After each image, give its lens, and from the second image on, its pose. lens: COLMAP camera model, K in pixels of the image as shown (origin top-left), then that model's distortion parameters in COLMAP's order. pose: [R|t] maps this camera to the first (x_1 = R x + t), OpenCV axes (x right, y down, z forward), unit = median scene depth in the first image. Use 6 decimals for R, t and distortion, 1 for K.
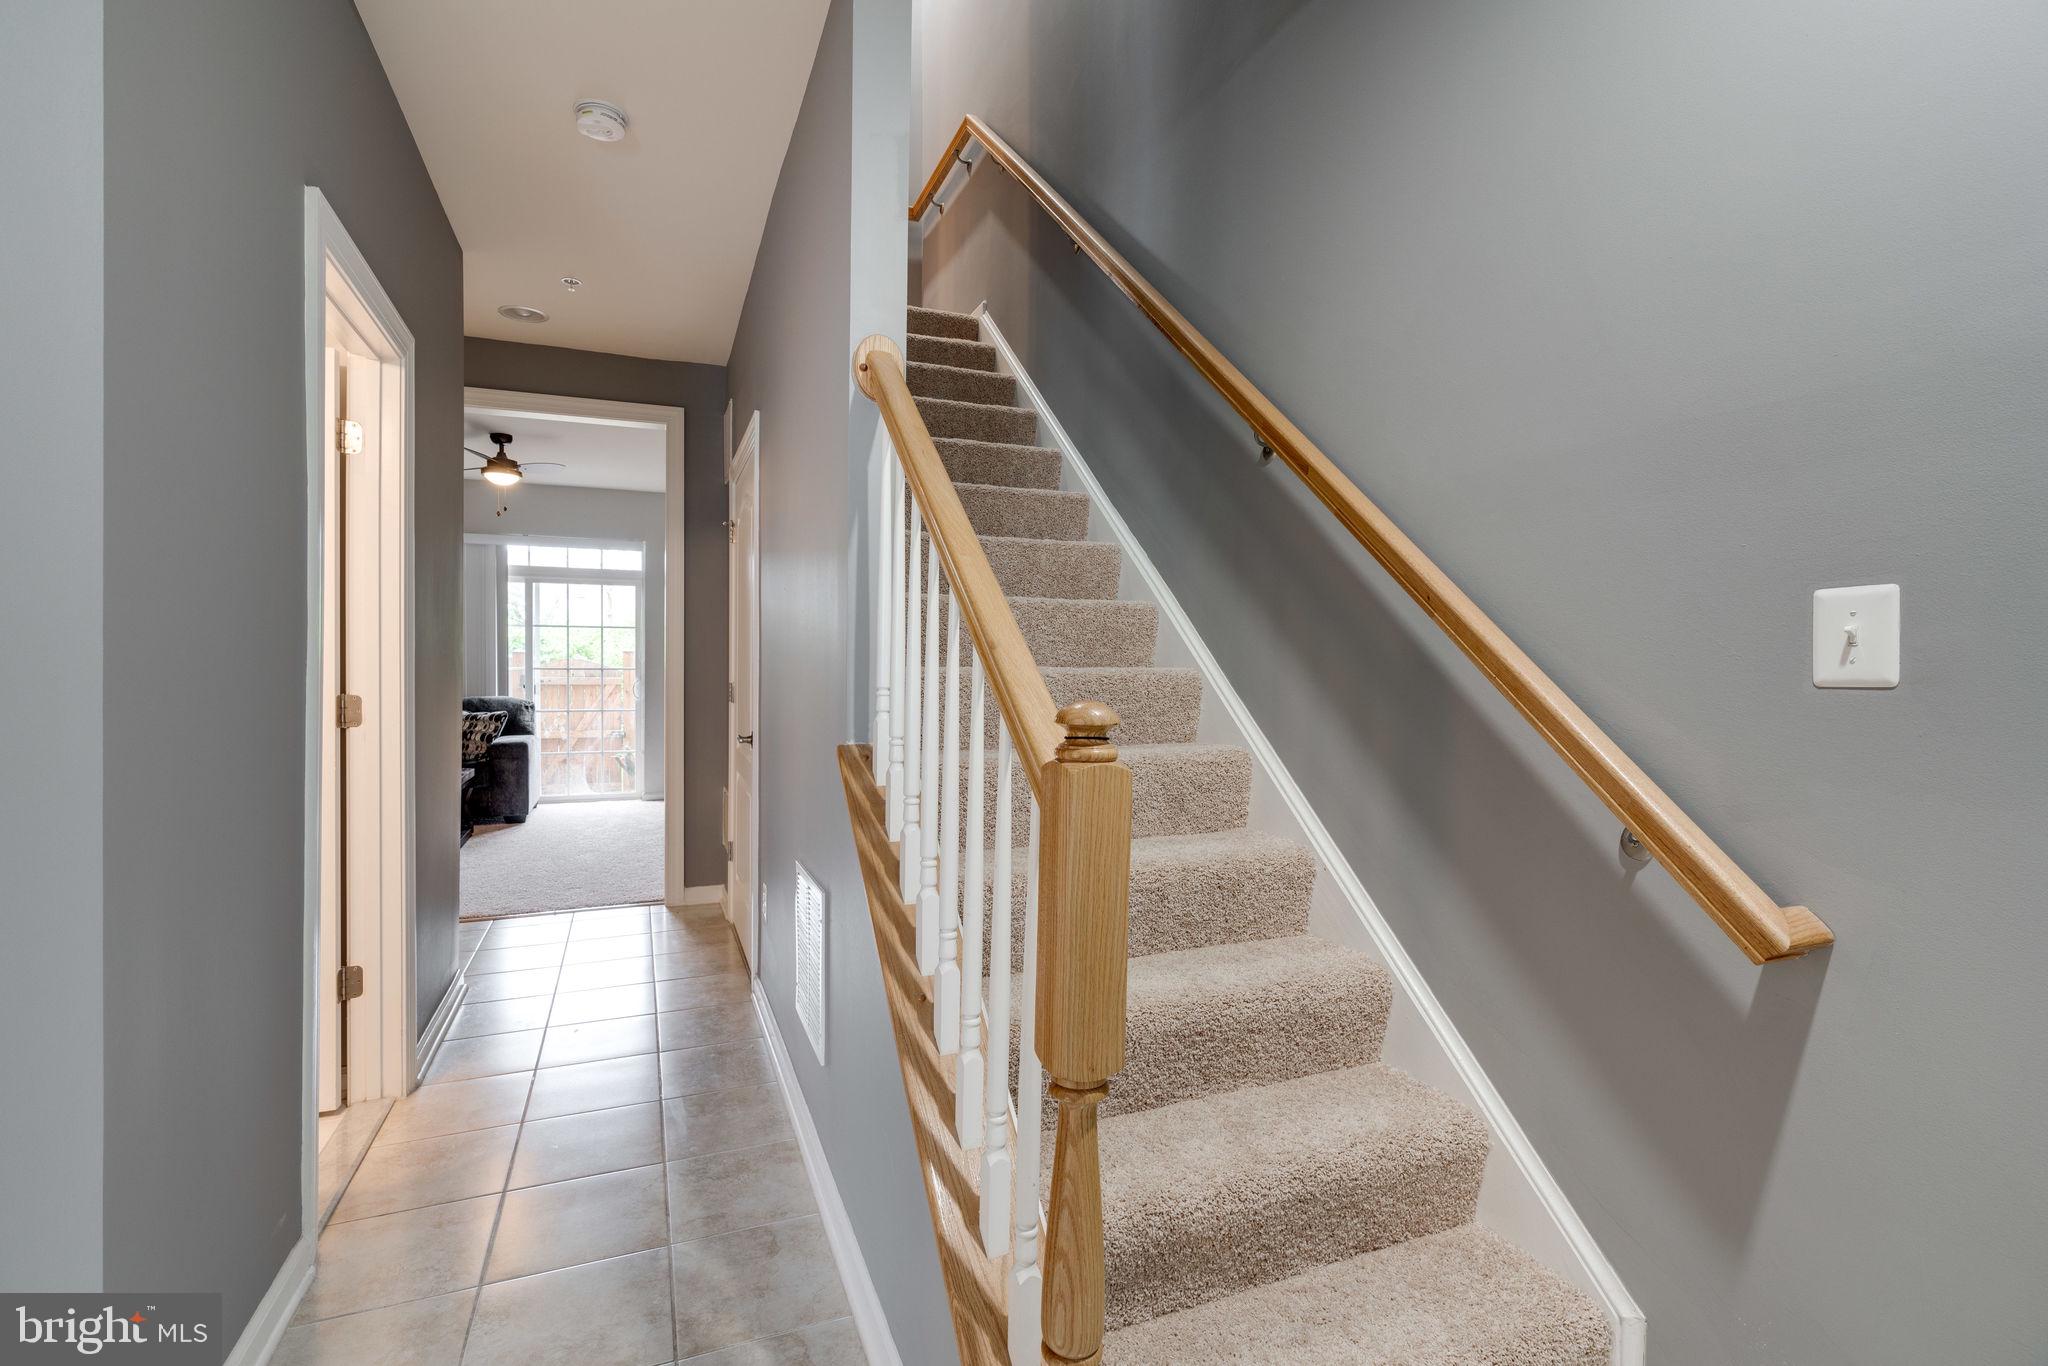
lens RADIAL K [[940.3, 0, 1015.5], [0, 940.3, 681.2], [0, 0, 1]] dist [-0.005096, -0.000356]
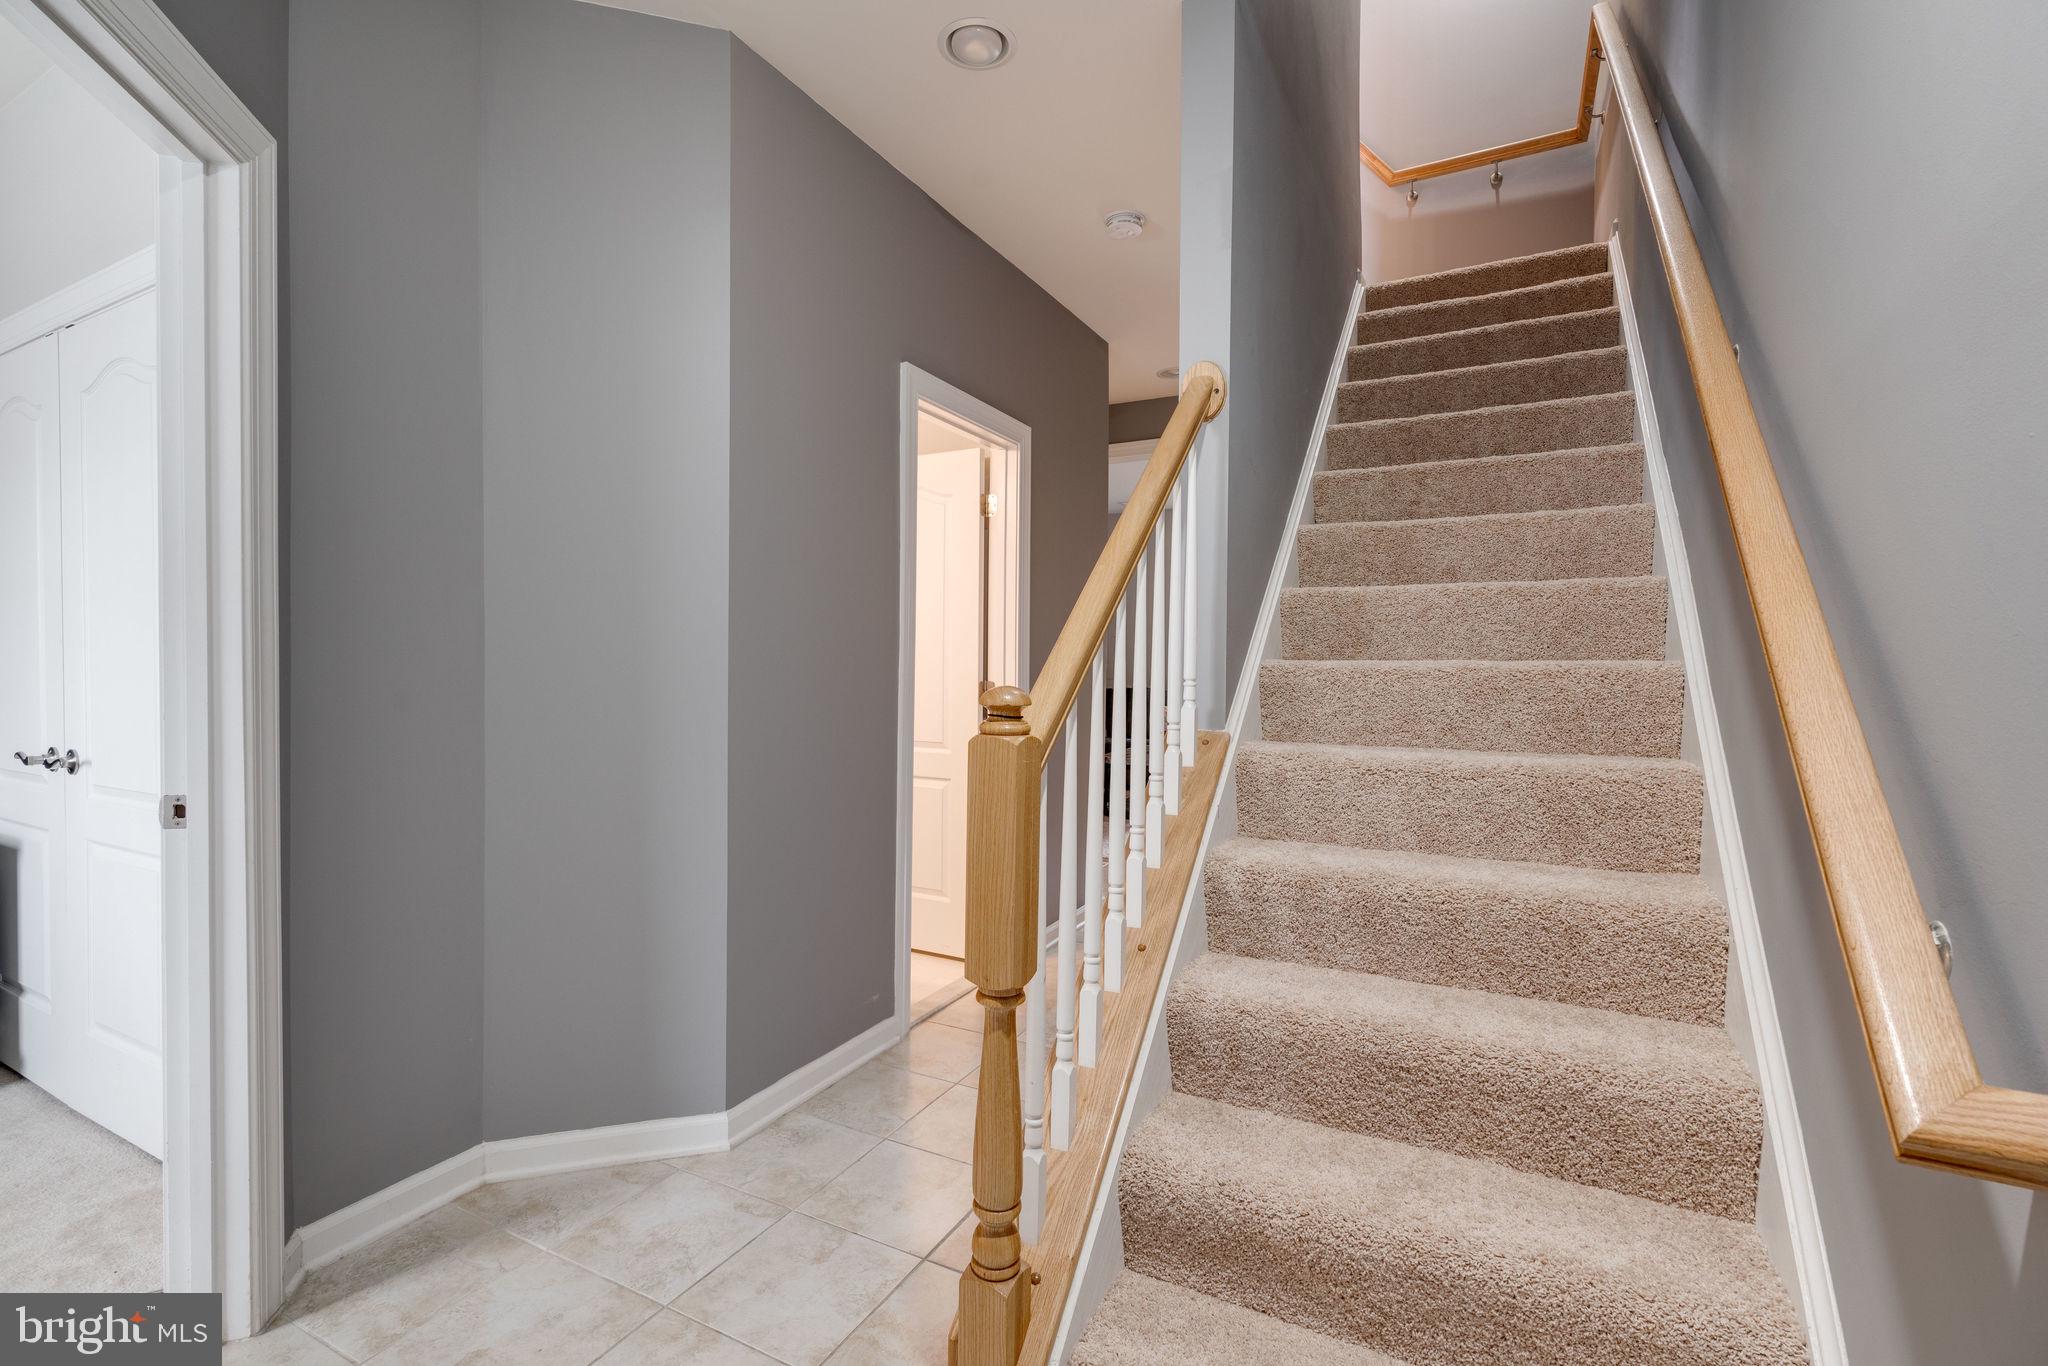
lens RADIAL K [[940.3, 0, 1015.5], [0, 940.3, 681.2], [0, 0, 1]] dist [-0.005096, -0.000356]
pose [[0.621920, 0.015403, -0.782929, 0.555277], [-0.011797, 0.999877, 0.010299, 0.001231], [0.782992, 0.002831, 0.622025, 0.130266]]
